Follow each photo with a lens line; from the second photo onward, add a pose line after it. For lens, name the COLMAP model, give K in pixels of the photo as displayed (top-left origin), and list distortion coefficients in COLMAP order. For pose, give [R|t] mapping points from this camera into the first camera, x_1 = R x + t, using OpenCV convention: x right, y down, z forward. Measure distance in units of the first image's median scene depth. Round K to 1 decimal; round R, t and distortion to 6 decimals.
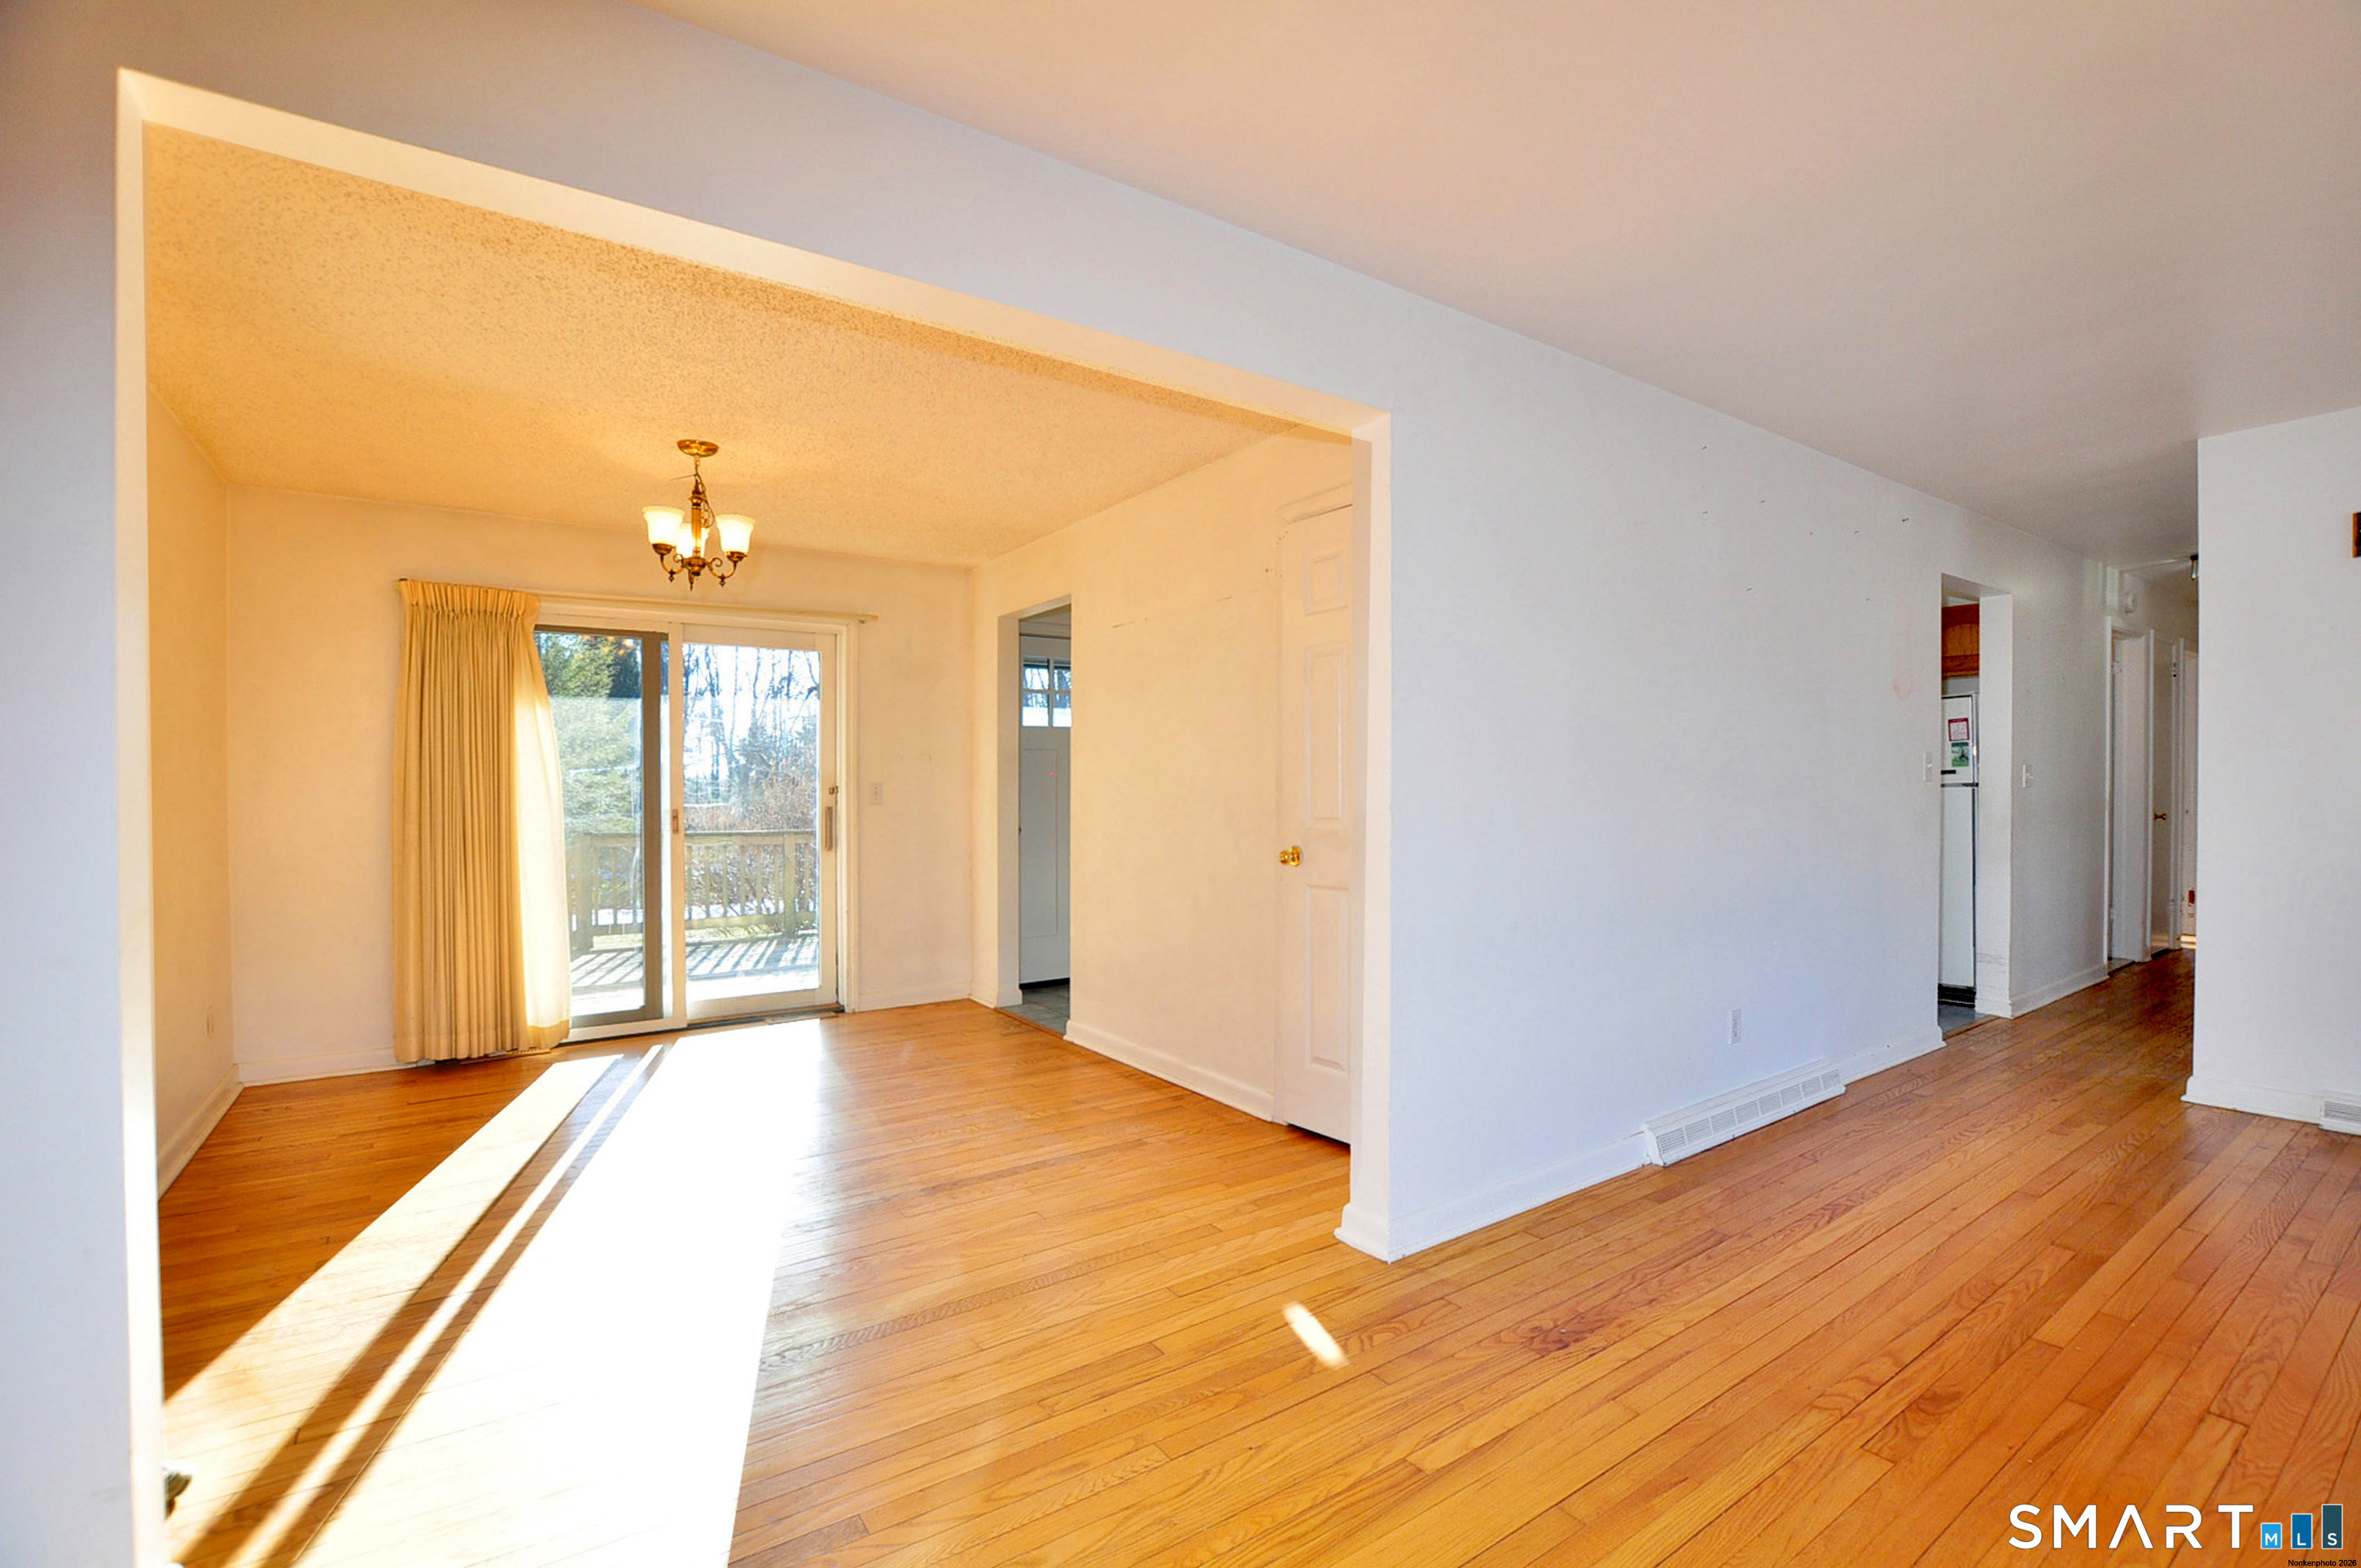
lens RADIAL K [[1045.4, 0, 1217.5], [0, 1045.4, 783.8], [0, 0, 1]] dist [-0.025952, 0.000143]
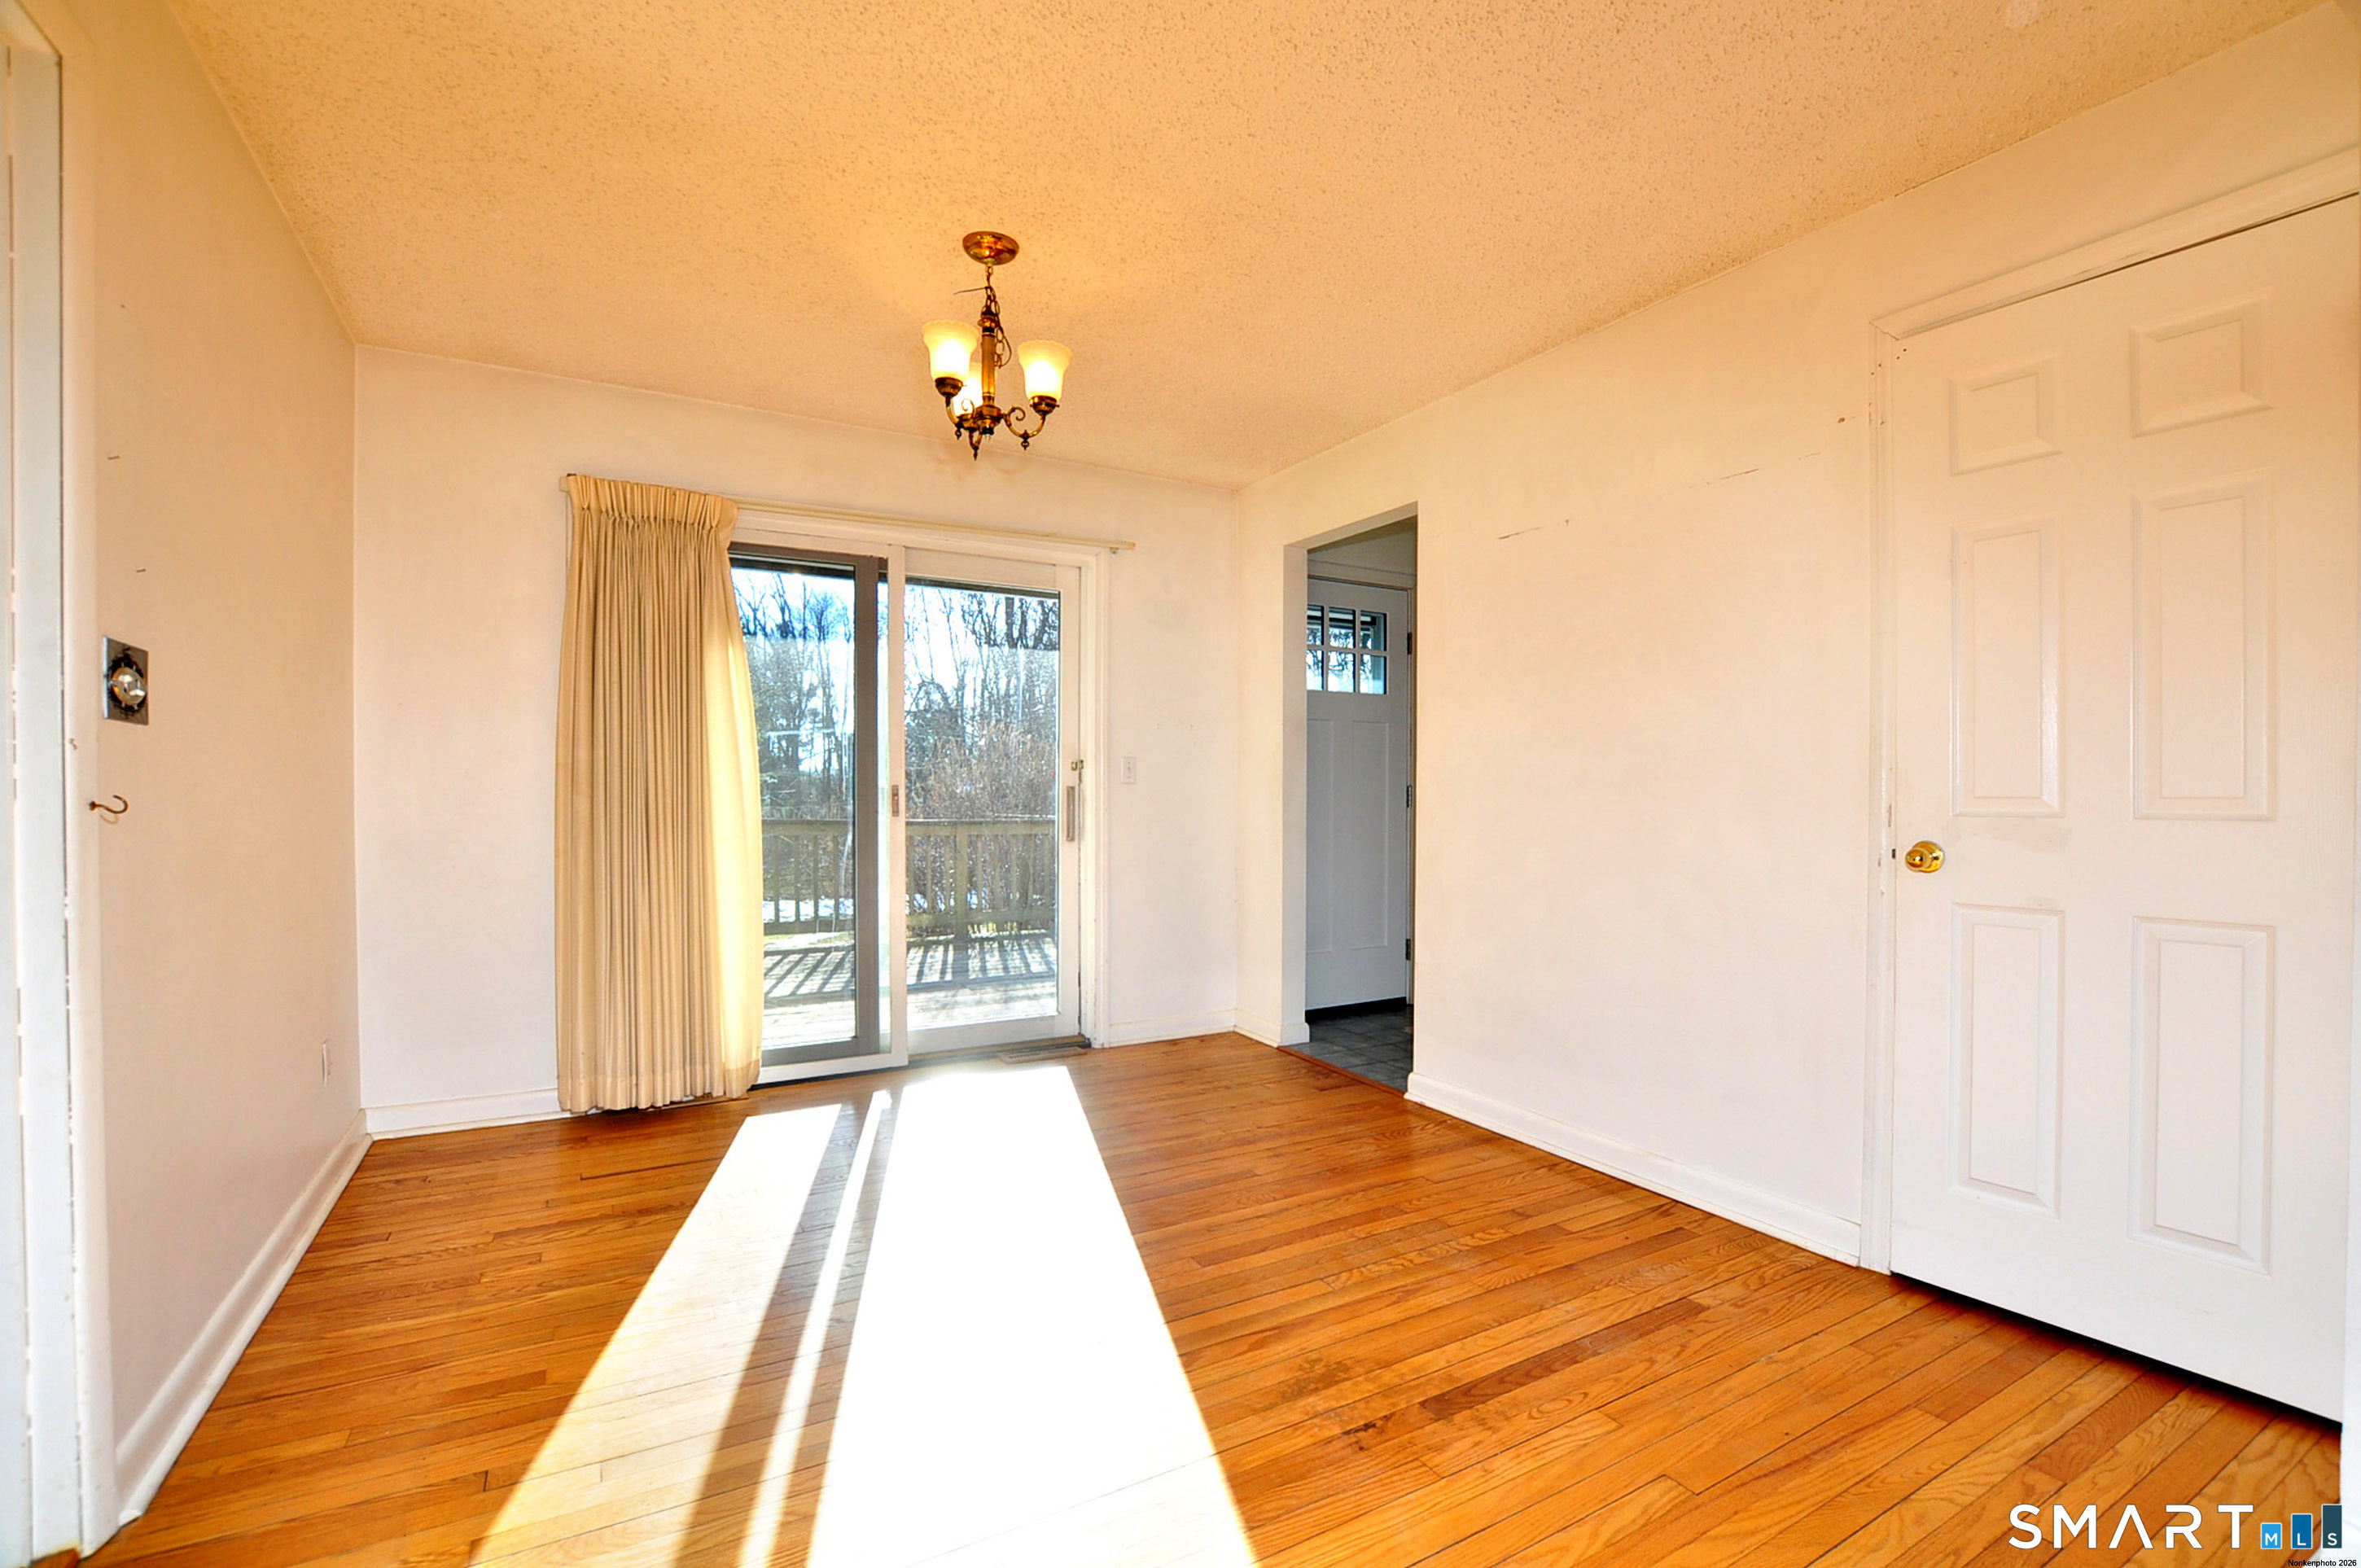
lens RADIAL K [[1043.1, 0, 1209.6], [0, 1043.1, 798.1], [0, 0, 1]] dist [-0.031240, 0.000125]
pose [[0.995695, 0.011223, -0.092008, -0.260699], [-0.010024, 0.999859, 0.013473, 0.025475], [0.092146, -0.012493, 0.995667, 0.295847]]
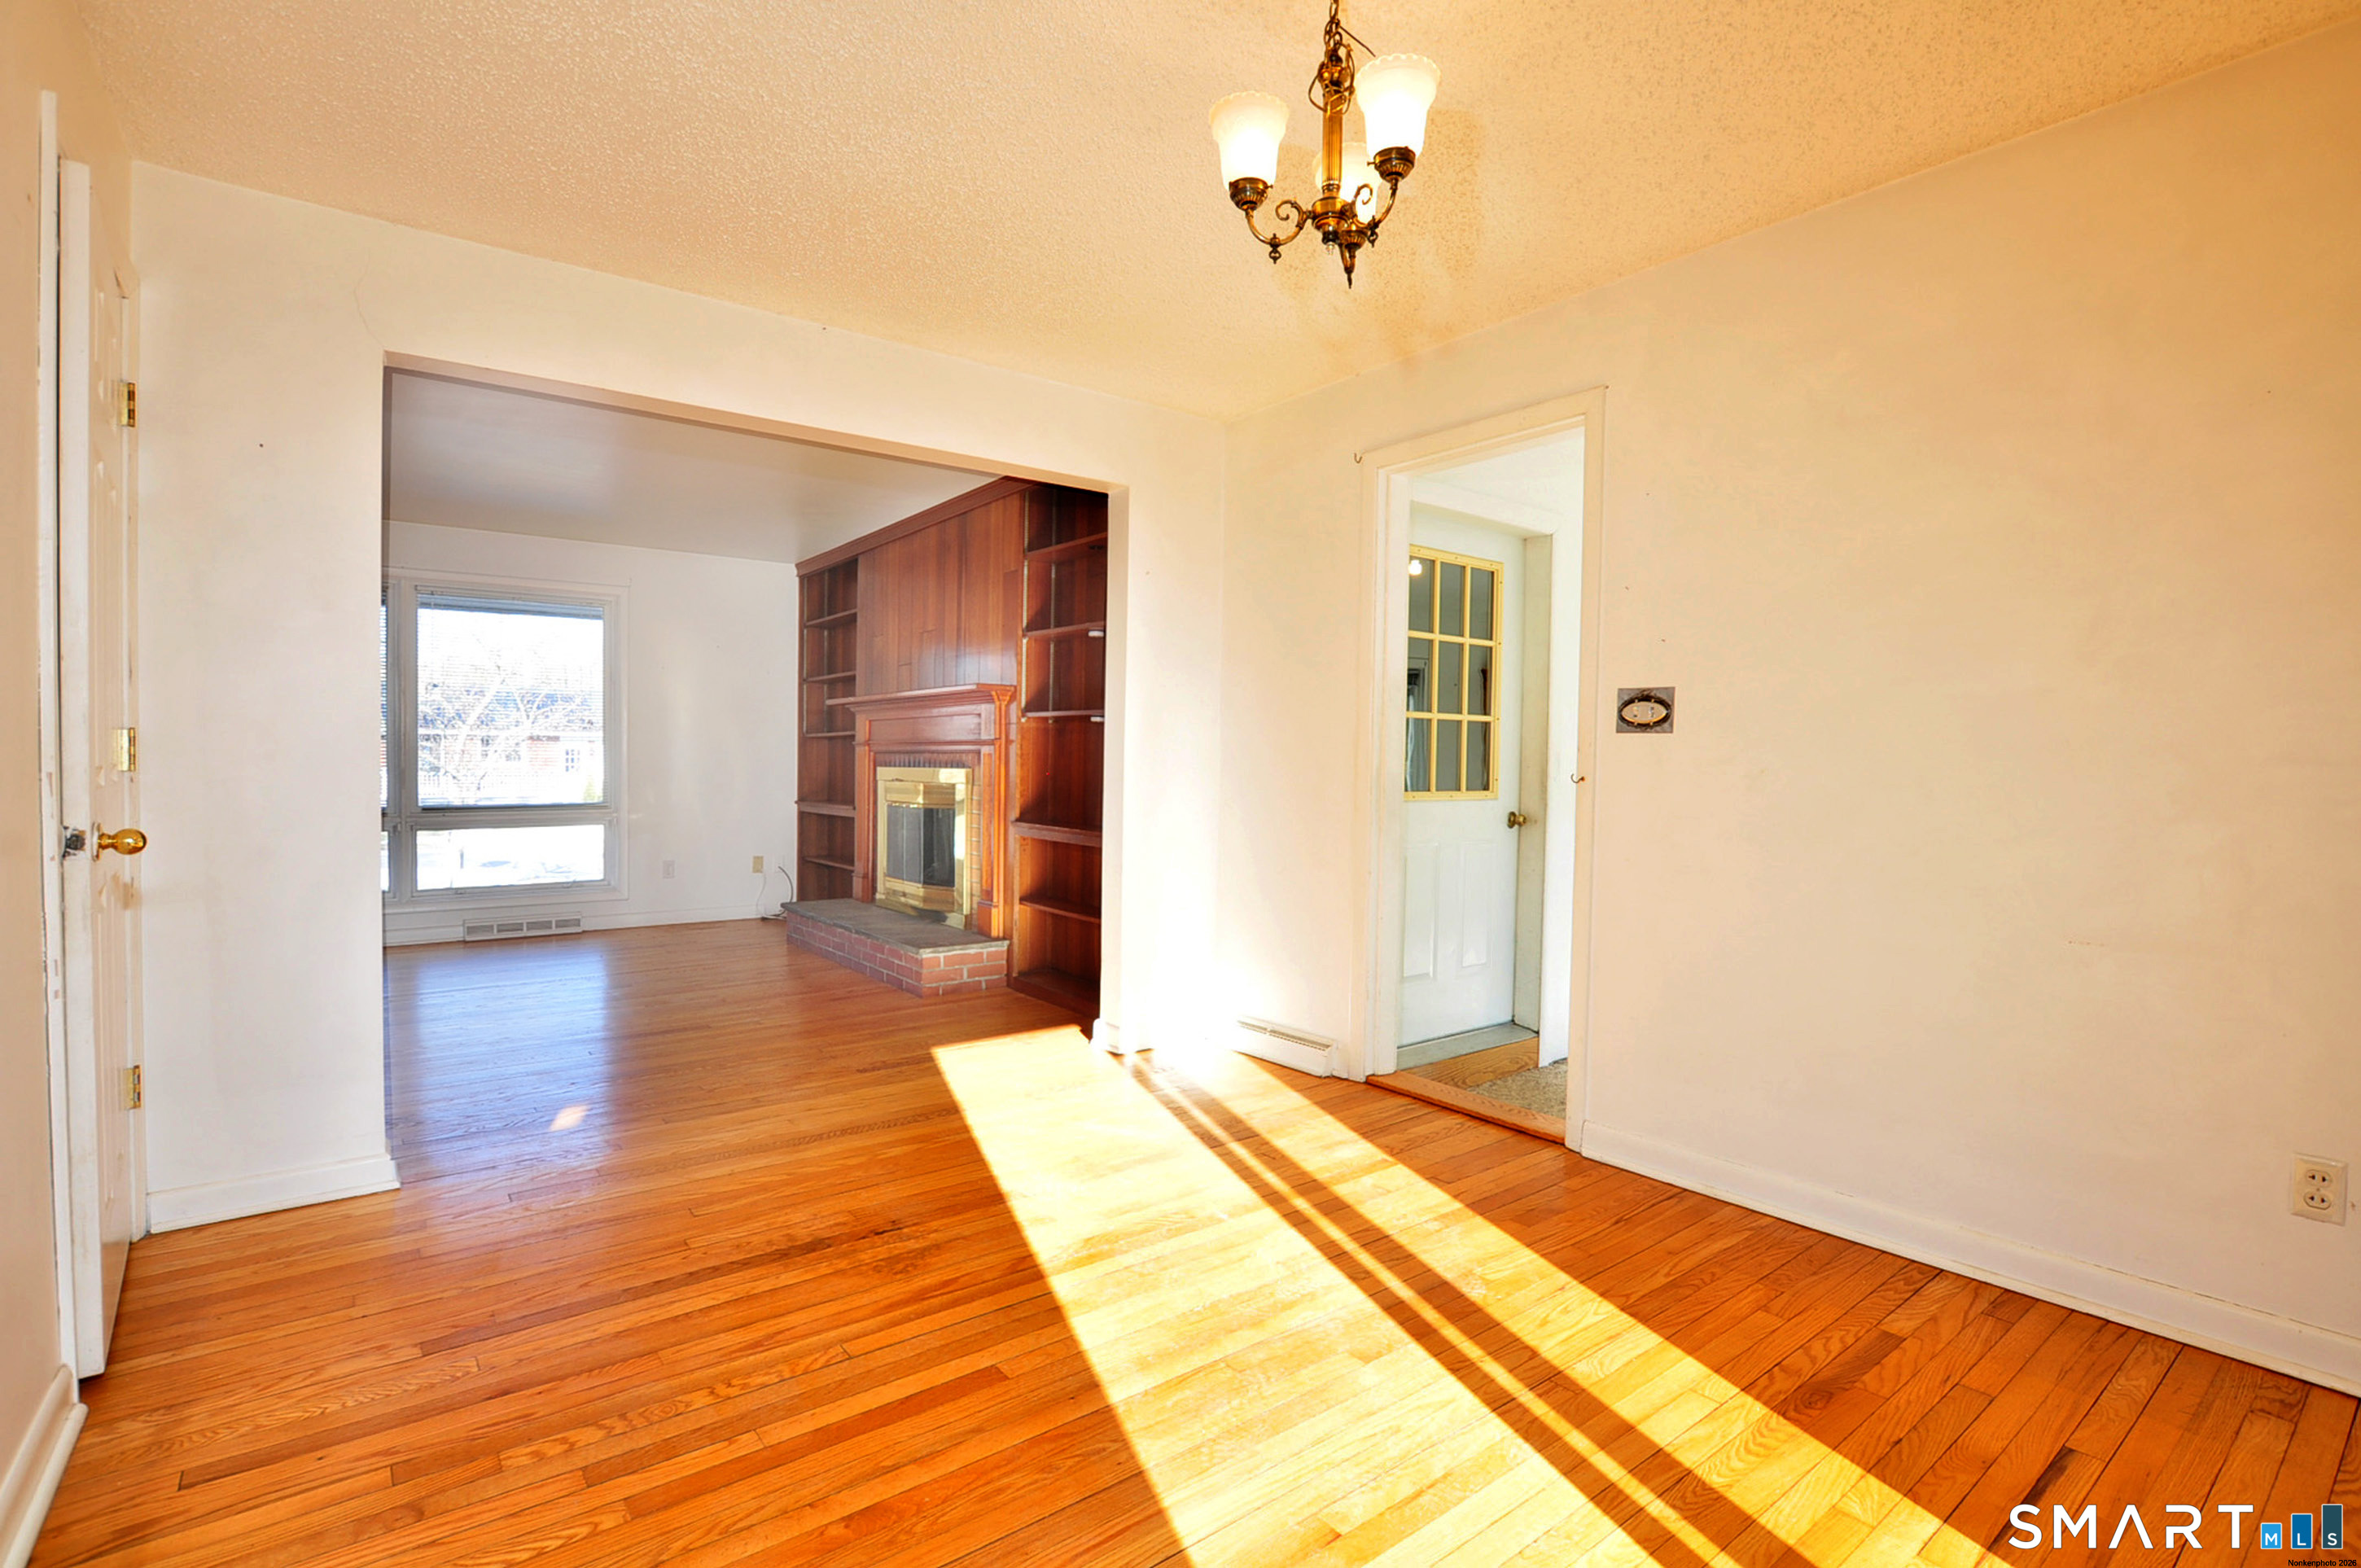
lens RADIAL K [[1098.9, 0, 1186.4], [0, 1098.9, 797.2], [0, 0, 1]] dist [-0.023264, 0.000332]
pose [[-0.999418, -0.002321, -0.034041, -0.379641], [-0.003268, 0.999608, 0.027807, 0.029461], [0.033963, 0.027902, -0.999034, 1.320280]]
